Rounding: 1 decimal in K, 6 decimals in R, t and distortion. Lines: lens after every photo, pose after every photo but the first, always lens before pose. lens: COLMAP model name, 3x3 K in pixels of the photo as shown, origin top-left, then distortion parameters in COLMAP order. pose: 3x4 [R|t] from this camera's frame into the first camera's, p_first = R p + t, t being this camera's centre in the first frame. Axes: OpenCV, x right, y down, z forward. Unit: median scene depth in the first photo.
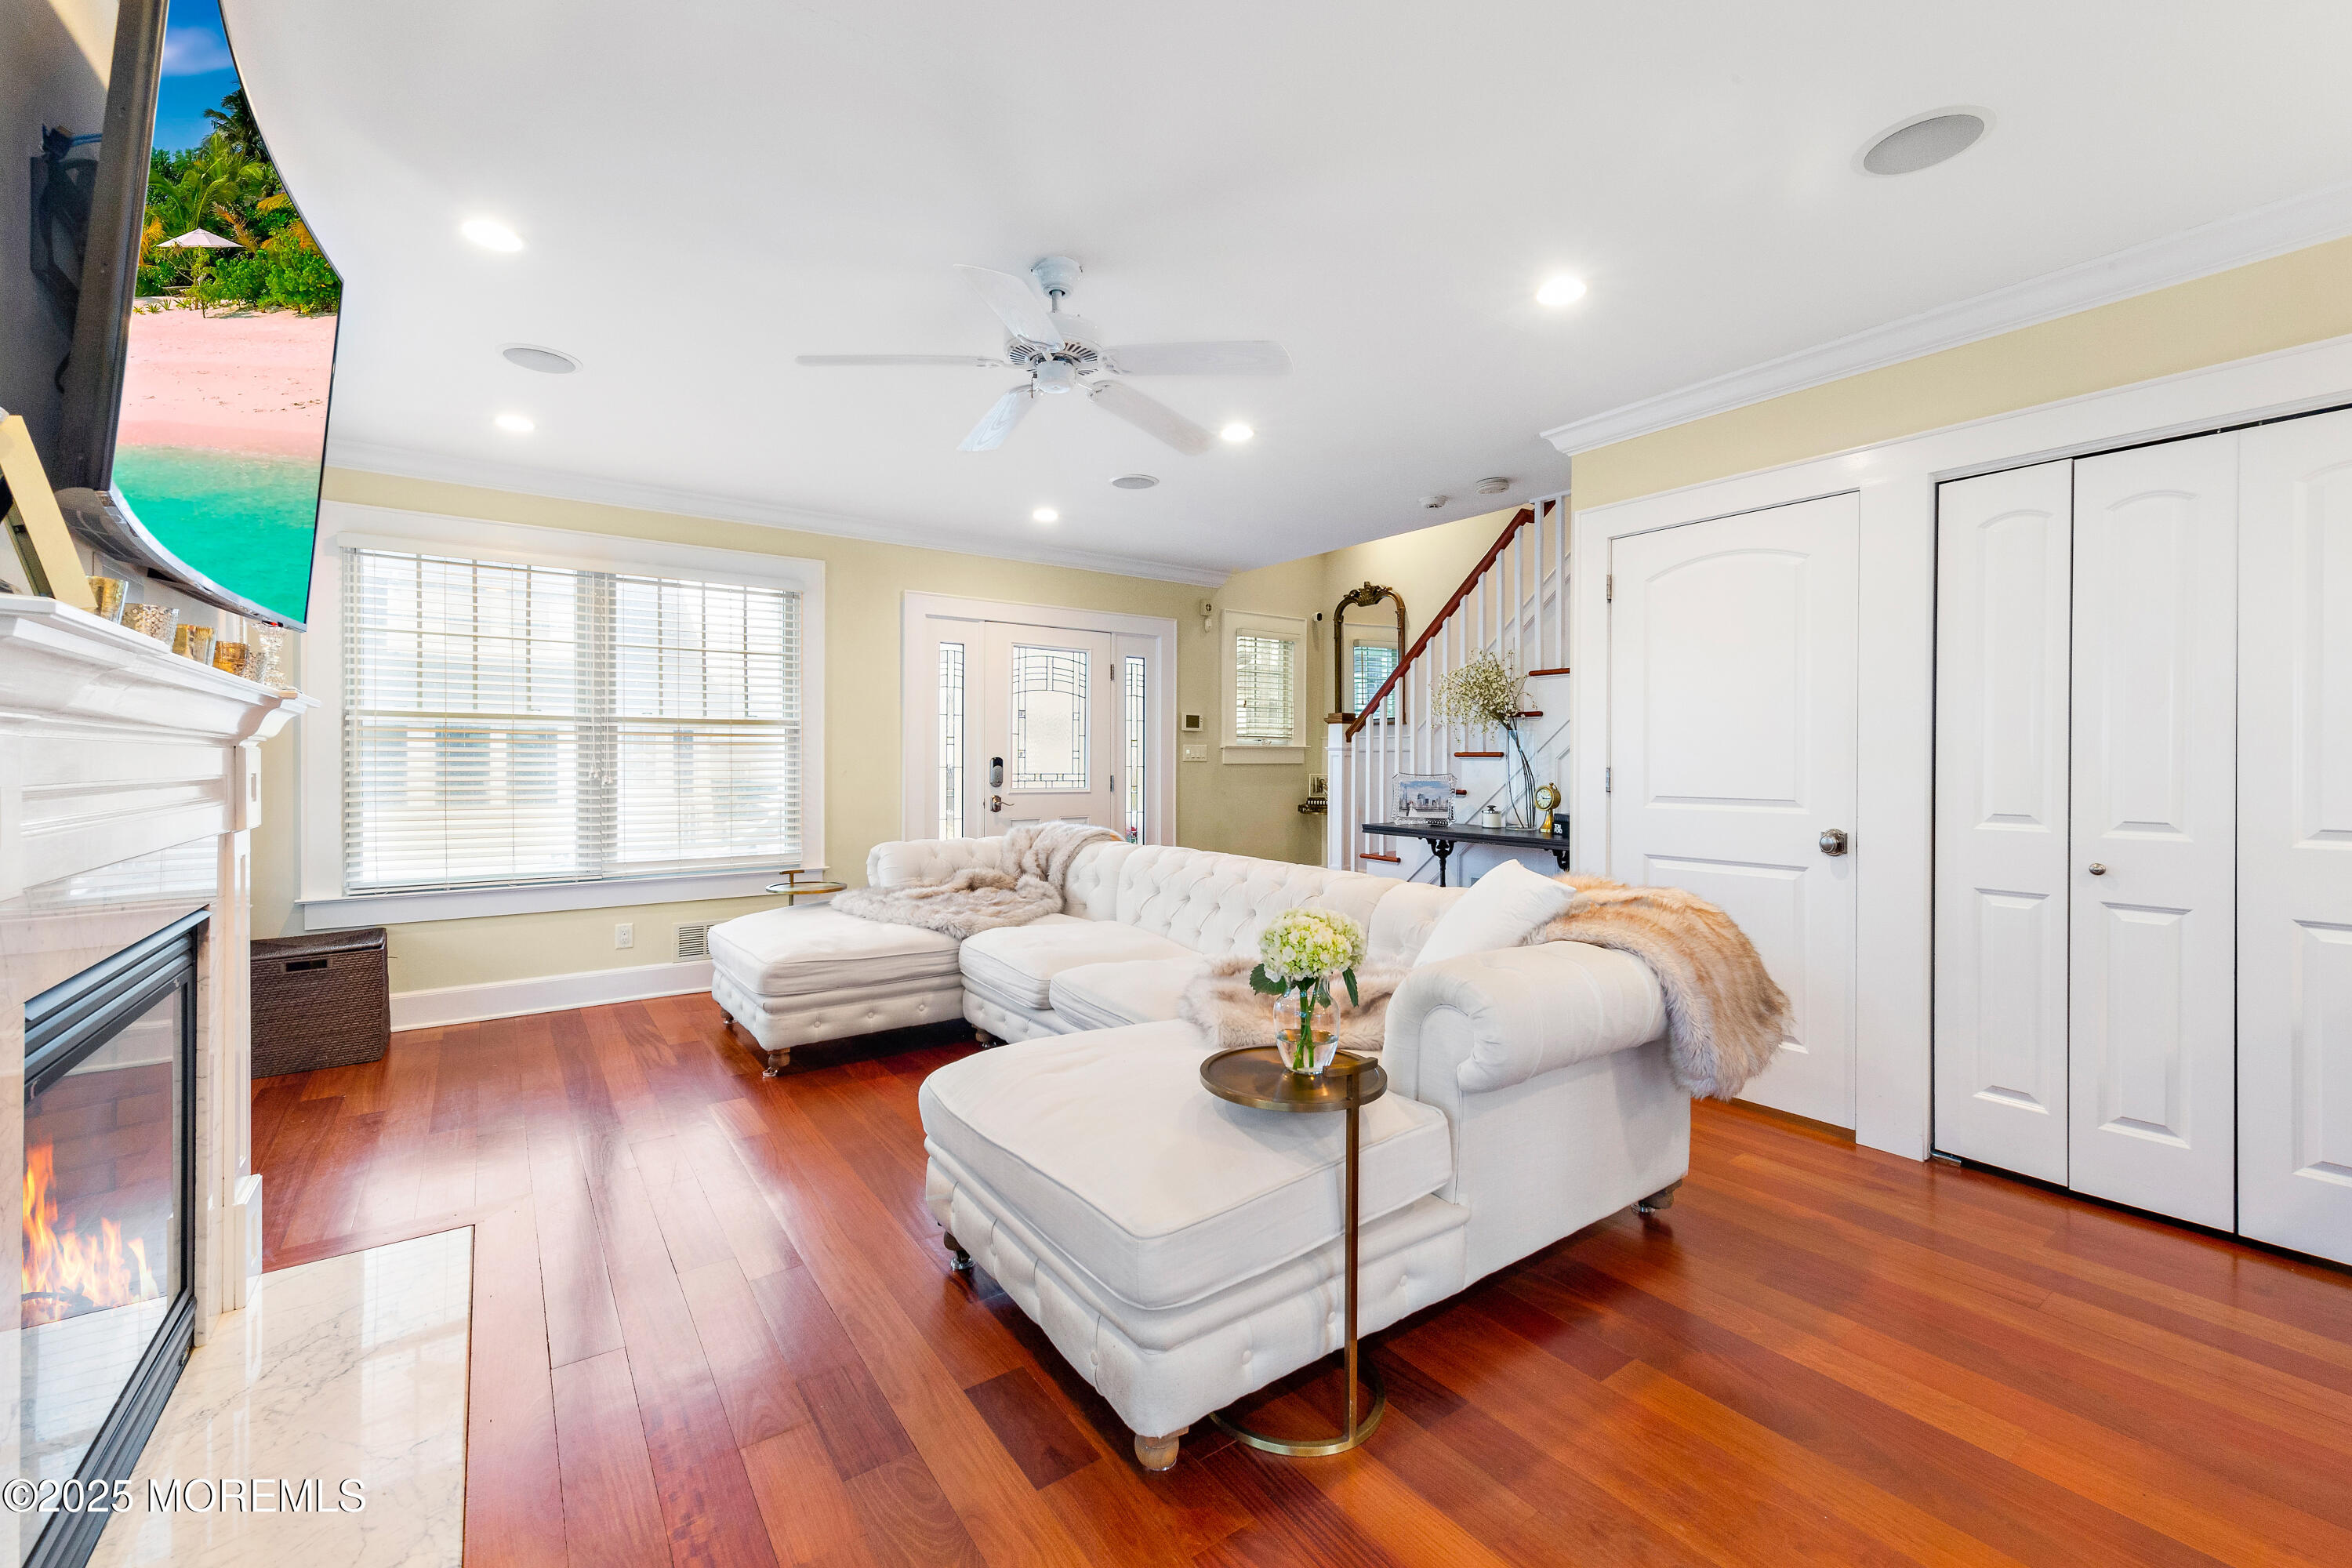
lens RADIAL K [[942.0, 0, 1162.0], [0, 942.0, 764.8], [0, 0, 1]] dist [0.006943, 0.001219]
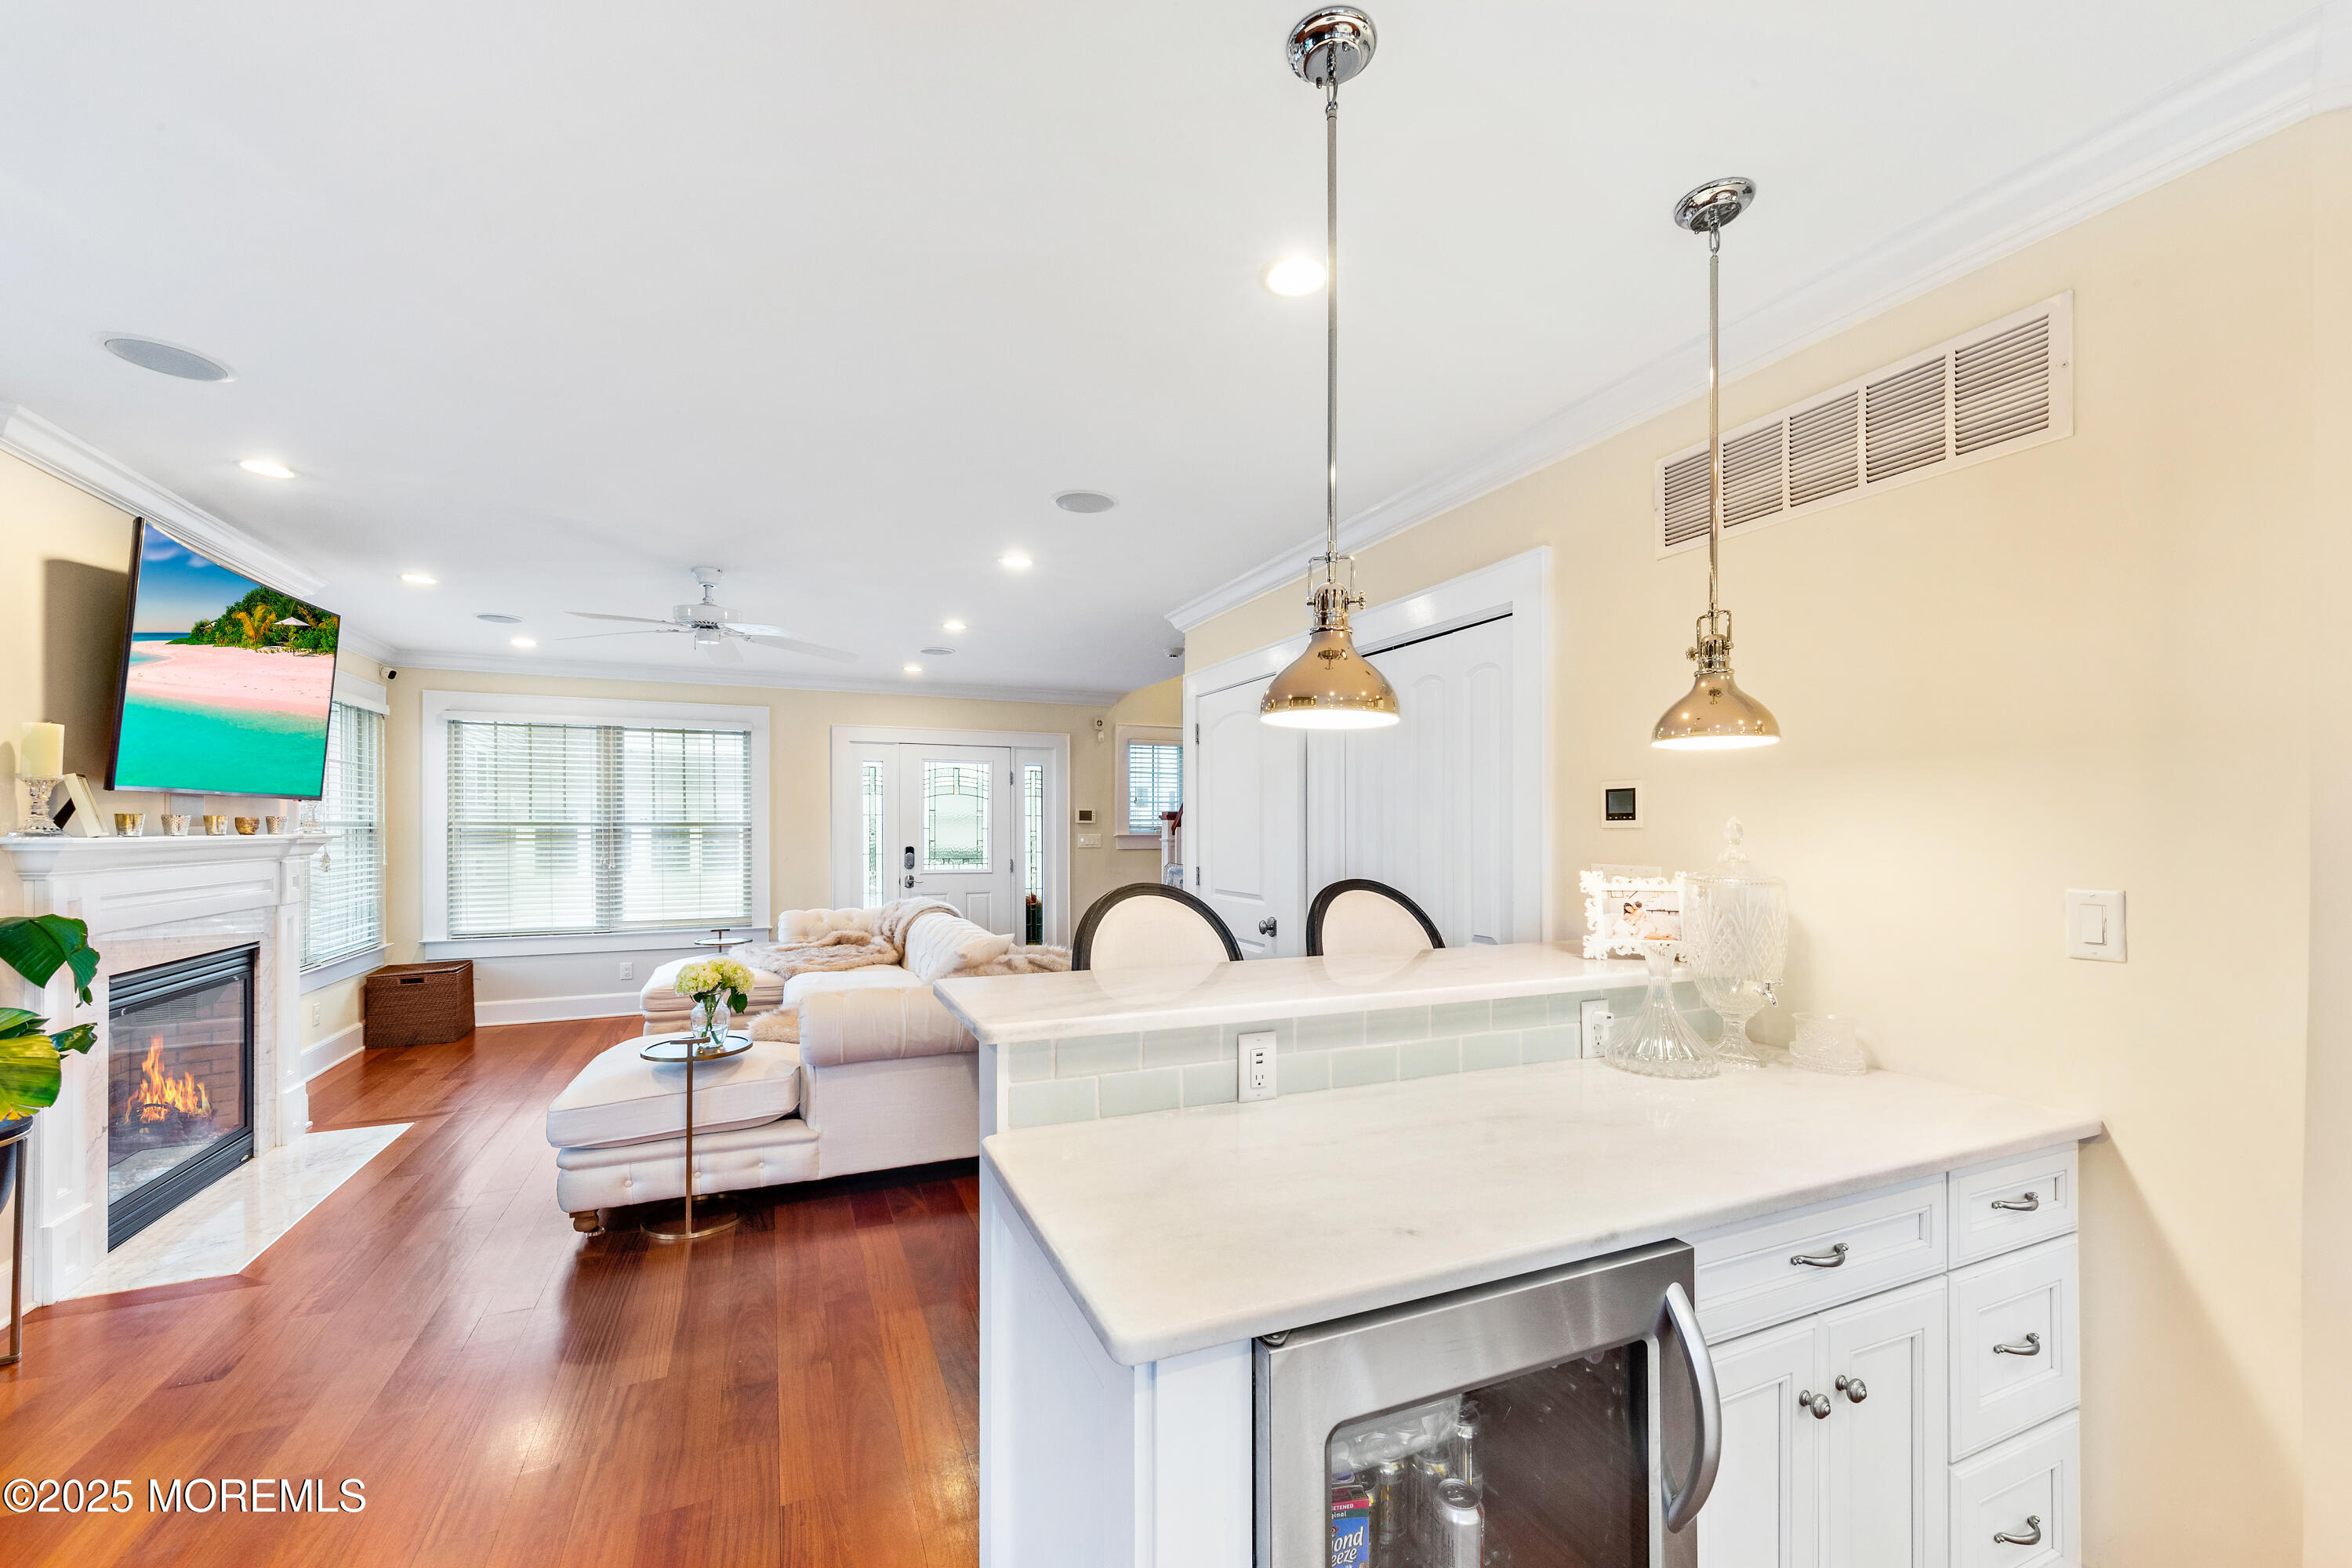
lens RADIAL K [[942.0, 0, 1187.3], [0, 942.0, 820.9], [0, 0, 1]] dist [0.006943, 0.001219]
pose [[0.976946, -0.001667, -0.213479, 0.607339], [0.000058, 0.999972, -0.007542, -0.041806], [0.213486, 0.007355, 0.976919, -0.254796]]
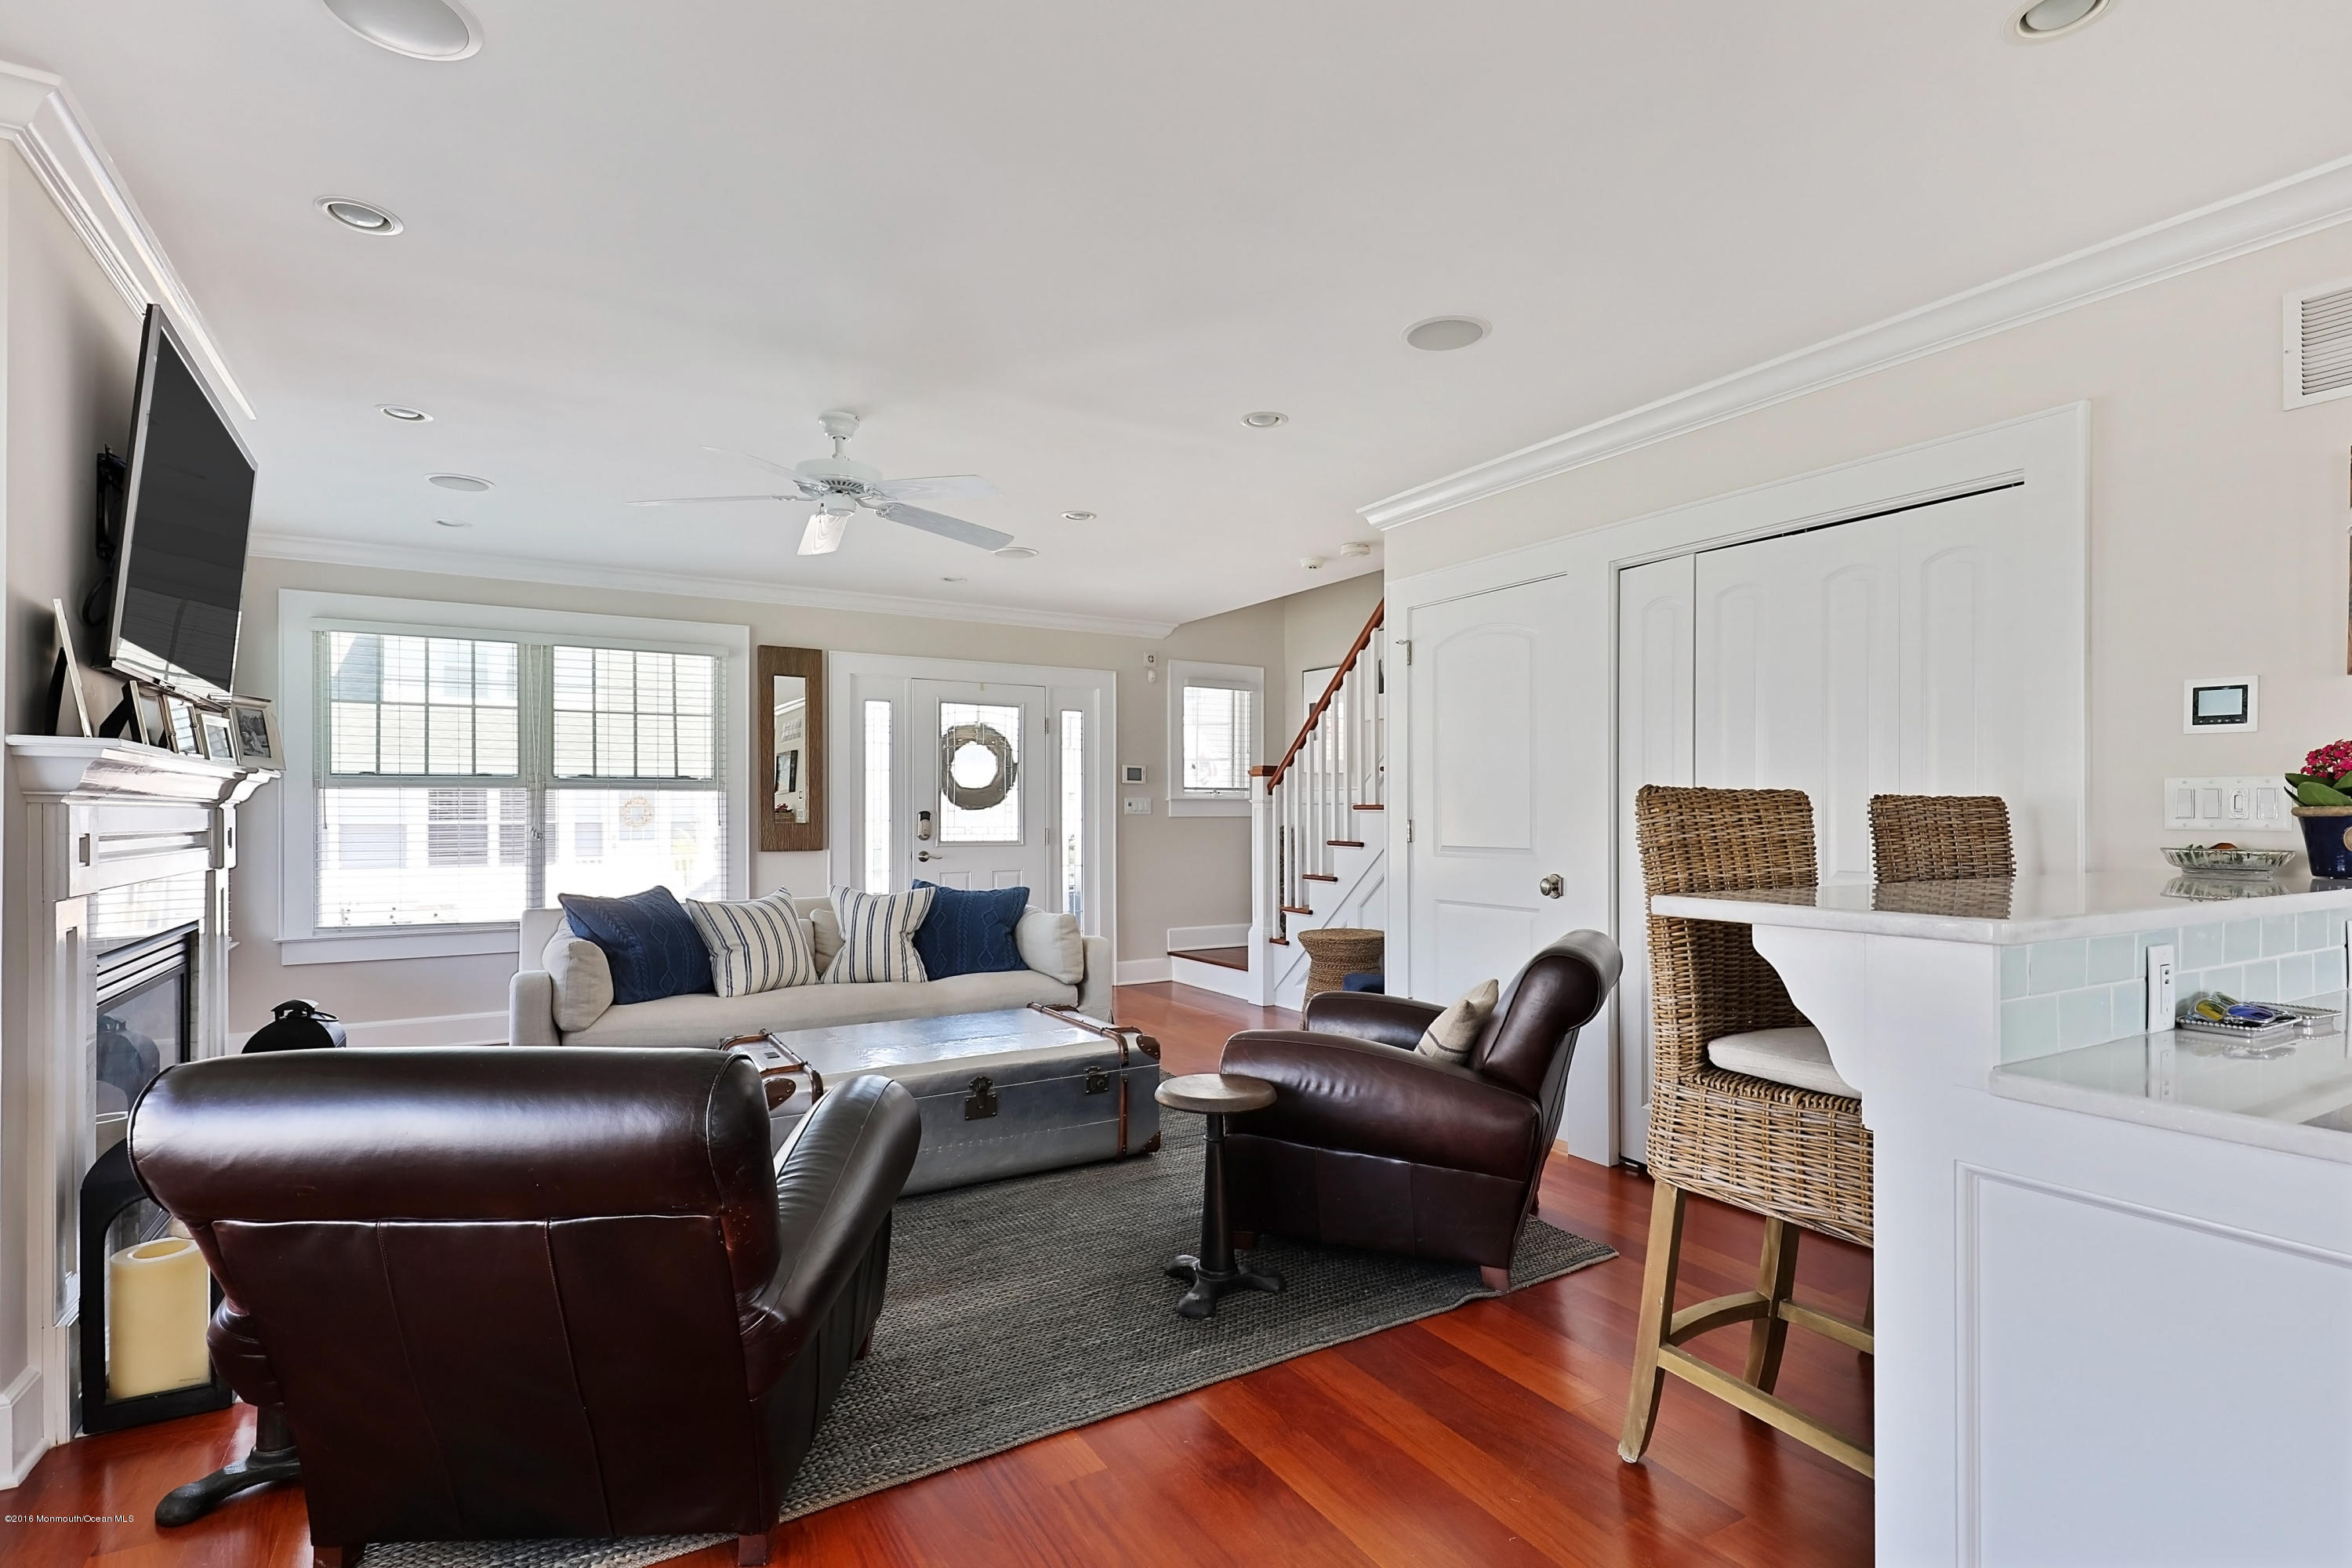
lens RADIAL K [[1147.9, 0, 1183.7], [0, 1147.9, 811.8], [0, 0, 1]] dist [0.021042, 0.000671]
pose [[0.996686, -0.003275, -0.081279, 0.263781], [0.002852, 0.999982, -0.005321, -0.000239], [0.081295, 0.005071, 0.996677, -0.268976]]
